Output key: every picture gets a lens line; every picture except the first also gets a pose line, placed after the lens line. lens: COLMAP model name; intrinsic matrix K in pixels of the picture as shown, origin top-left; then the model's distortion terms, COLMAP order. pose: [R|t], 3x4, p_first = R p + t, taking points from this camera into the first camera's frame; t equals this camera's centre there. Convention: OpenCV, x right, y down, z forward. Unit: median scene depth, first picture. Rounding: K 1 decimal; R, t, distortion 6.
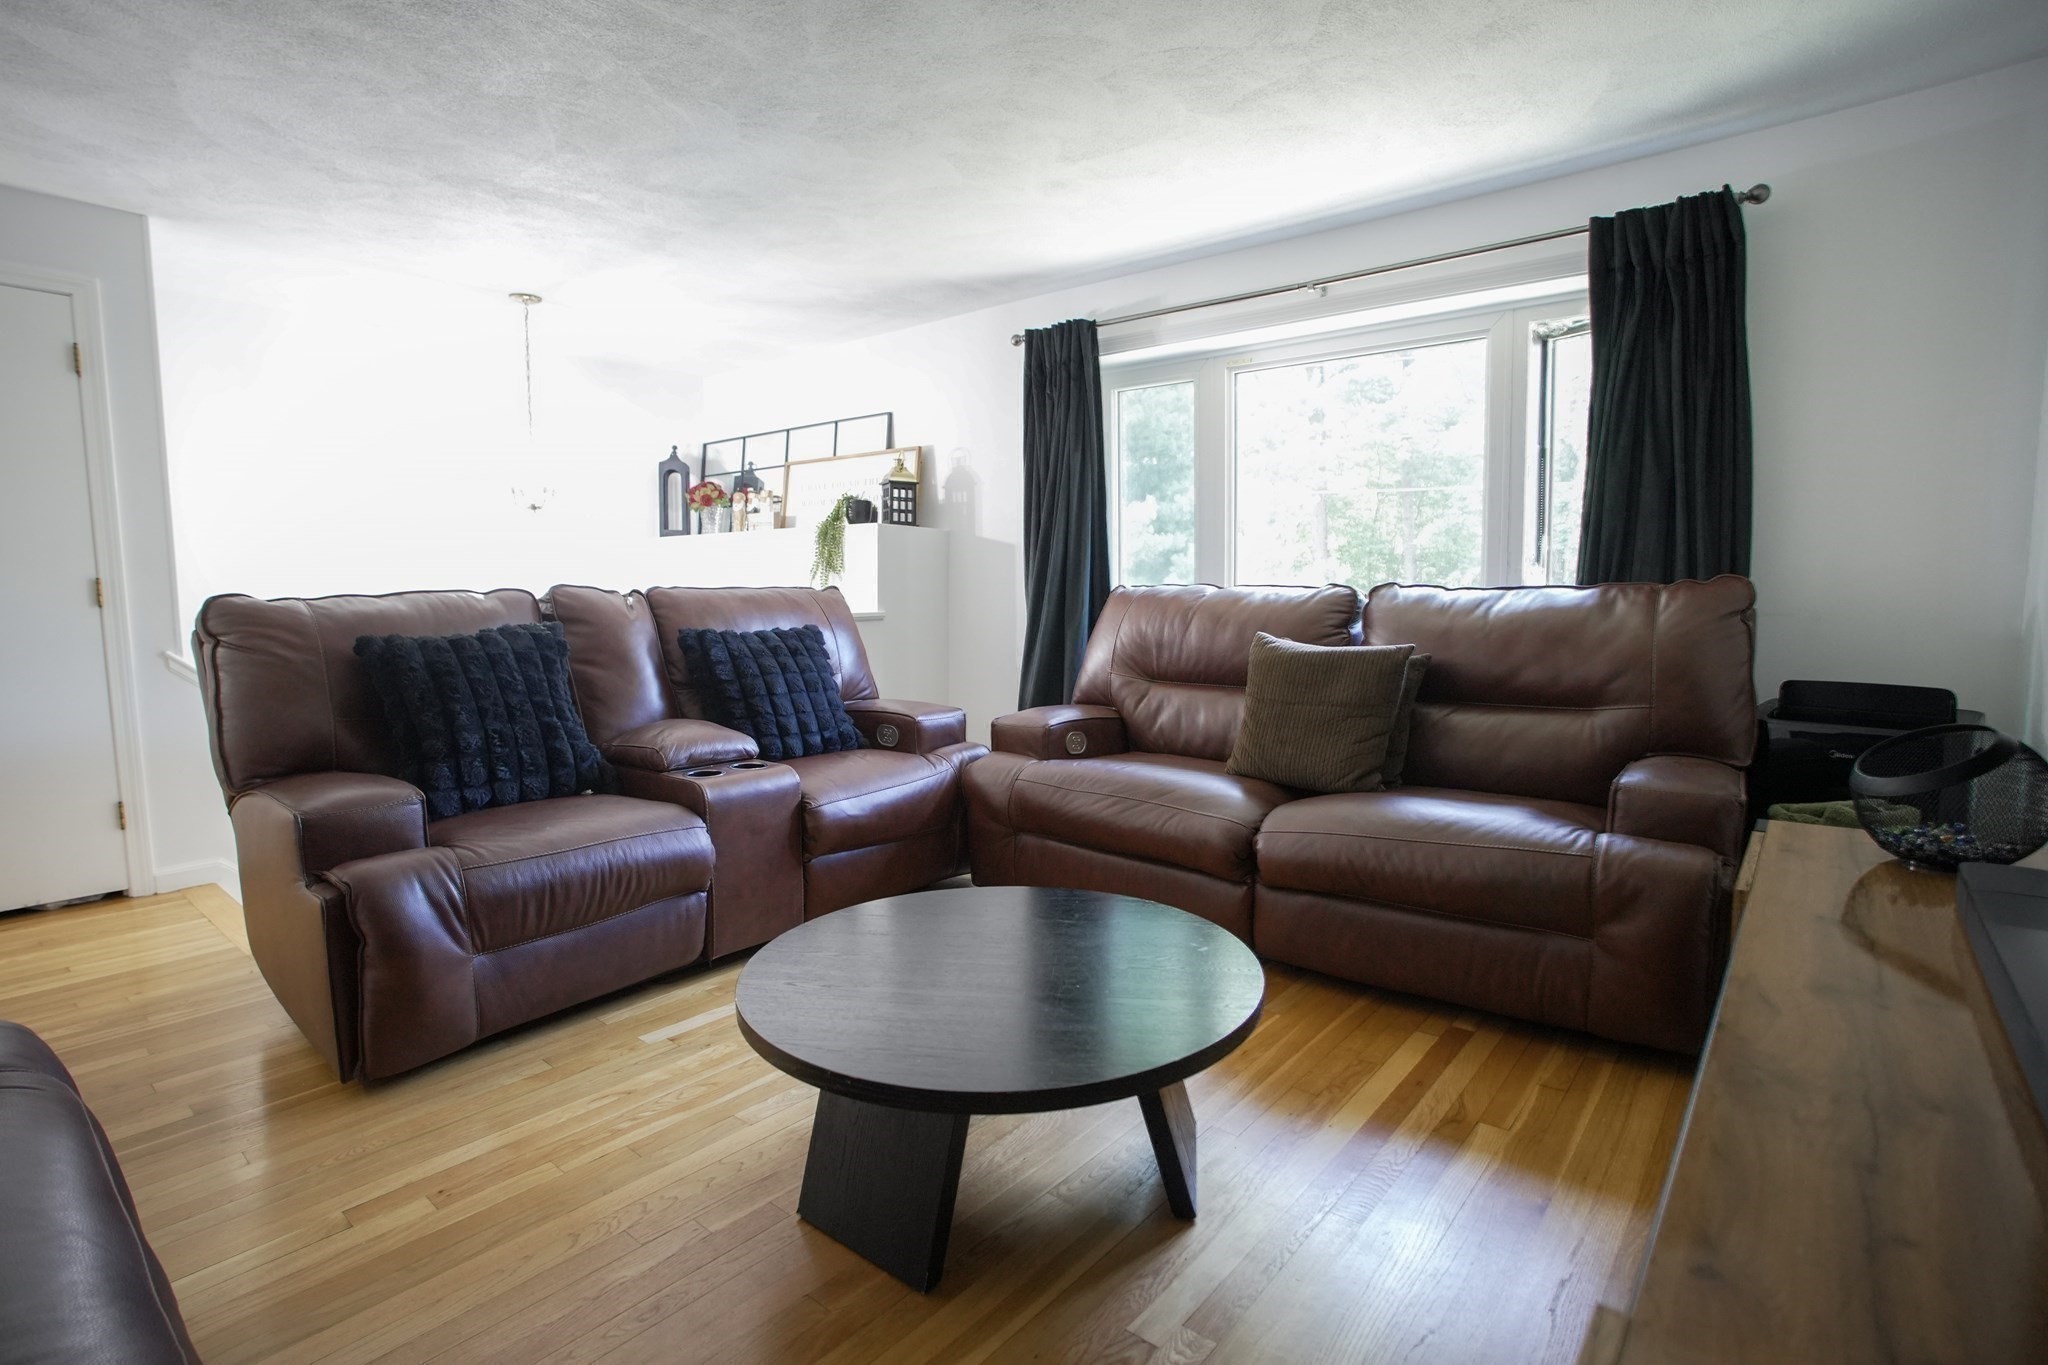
lens RADIAL K [[991.8, 0, 1041.3], [0, 991.8, 681.7], [0, 0, 1]] dist [-0.039103, 0.001354]
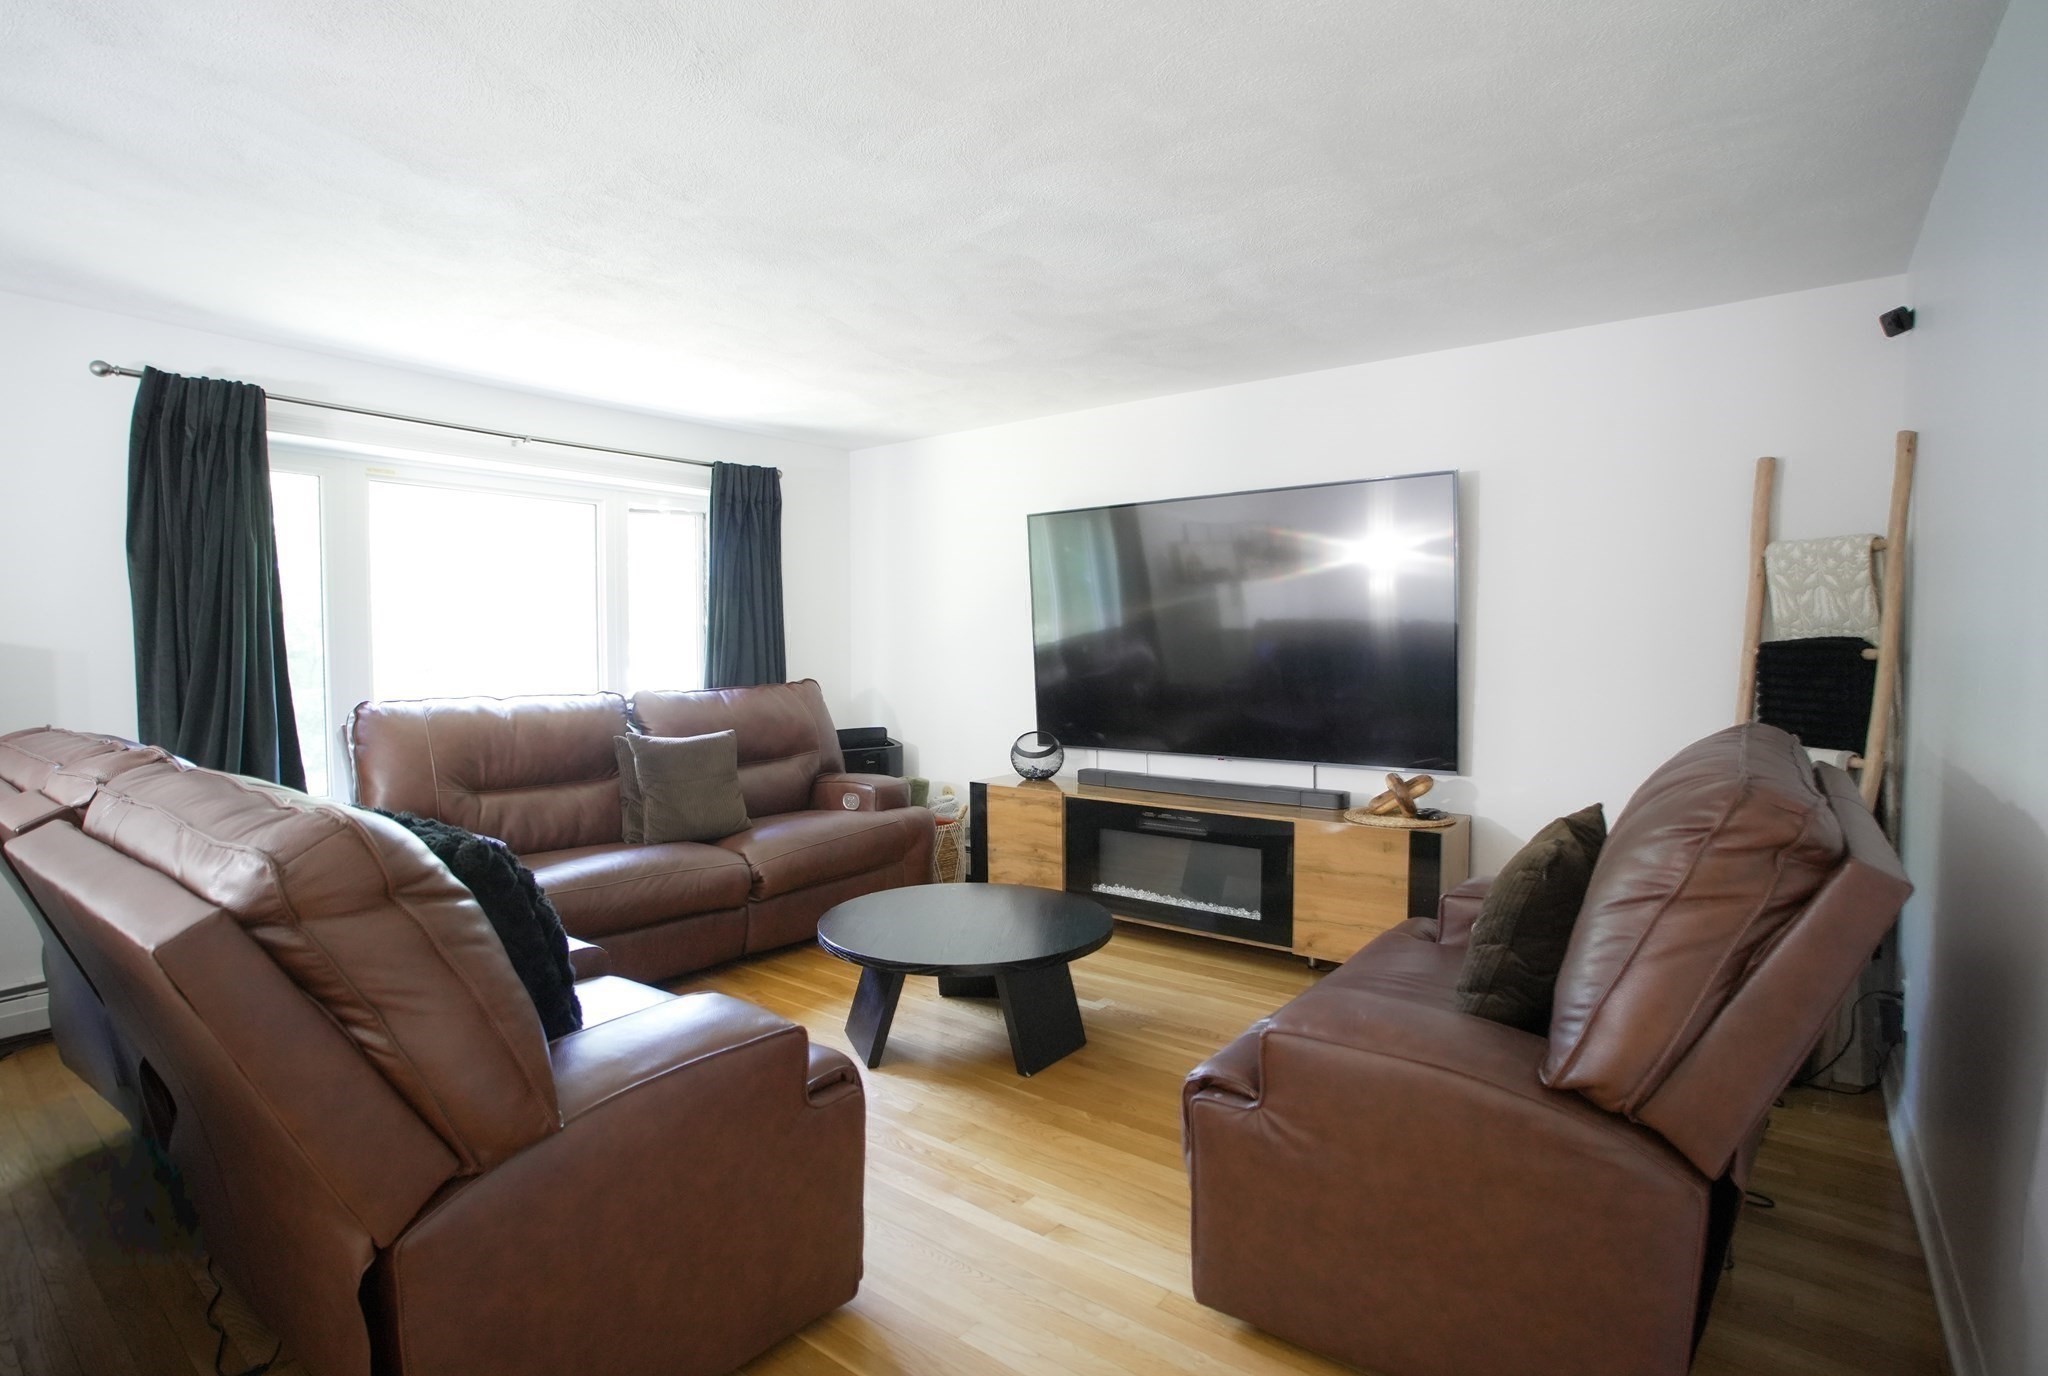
lens RADIAL K [[973.9, 0, 1024.0], [0, 973.9, 688.0], [0, 0, 1]] dist [-0.001409, -0.000148]
pose [[-0.010245, -0.037851, 0.999231, -0.917507], [0.101118, 0.994122, 0.038695, -0.093933], [-0.994822, 0.101437, -0.006357, 0.453339]]
